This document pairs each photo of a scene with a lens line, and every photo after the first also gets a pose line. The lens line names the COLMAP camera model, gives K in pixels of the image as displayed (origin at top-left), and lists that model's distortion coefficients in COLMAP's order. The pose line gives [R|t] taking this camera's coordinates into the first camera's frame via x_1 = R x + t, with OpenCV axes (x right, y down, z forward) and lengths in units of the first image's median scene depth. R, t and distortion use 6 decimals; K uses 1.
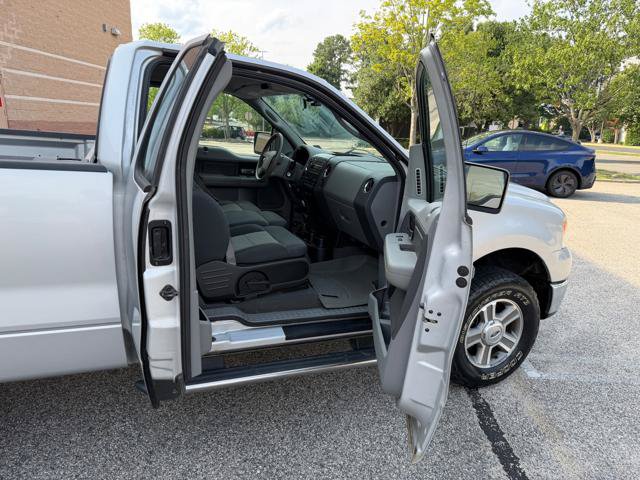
lens RADIAL K [[453.1, 0, 318.5], [0, 453.1, 241.5], [0, 0, 1]] dist [0.017426, -0.026735]
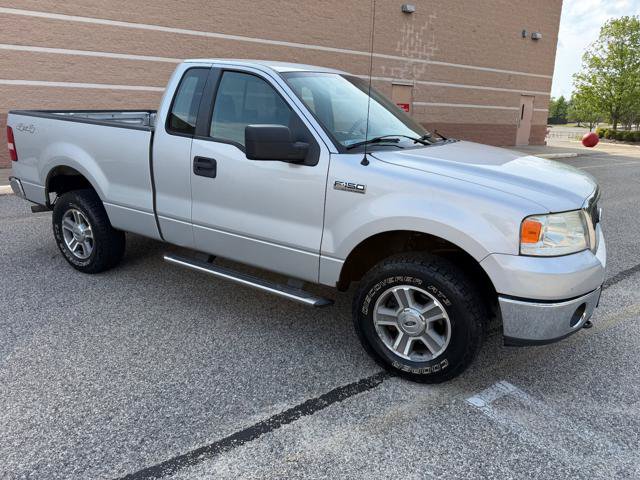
lens RADIAL K [[453.1, 0, 322.3], [0, 453.1, 238.8], [0, 0, 1]] dist [0.017426, -0.026735]
pose [[0.595038, 0.186828, -0.781681, 0.167957], [-0.200545, 0.976355, 0.080696, -0.001082], [0.778275, 0.108745, 0.618436, 0.045317]]
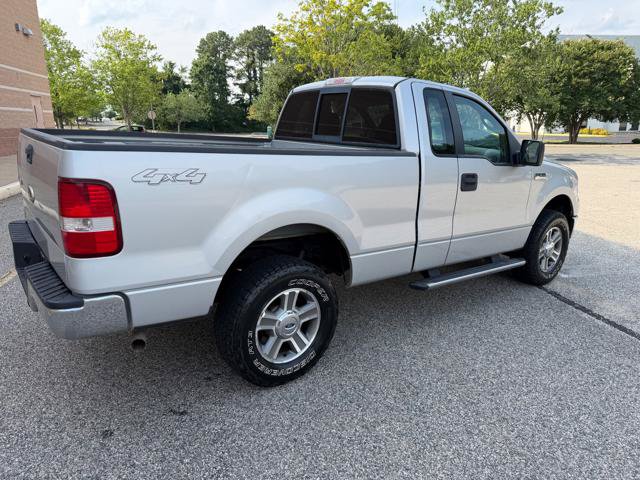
lens RADIAL K [[453.1, 0, 317.5], [0, 453.1, 241.6], [0, 0, 1]] dist [0.017426, -0.026735]
pose [[0.968041, -0.094328, 0.232378, -0.136088], [0.092084, 0.995540, 0.020514, 0.011283], [-0.233276, 0.001540, 0.972409, -0.065597]]
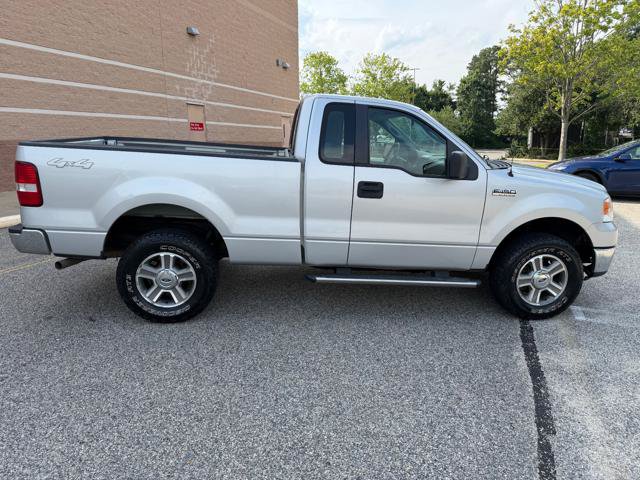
lens RADIAL K [[453.1, 0, 321.3], [0, 453.1, 239.0], [0, 0, 1]] dist [0.017426, -0.026735]
pose [[0.950827, 0.041238, -0.306965, 0.028445], [-0.052746, 0.998179, -0.029283, 0.026370], [0.305199, 0.044034, 0.951270, -0.093614]]
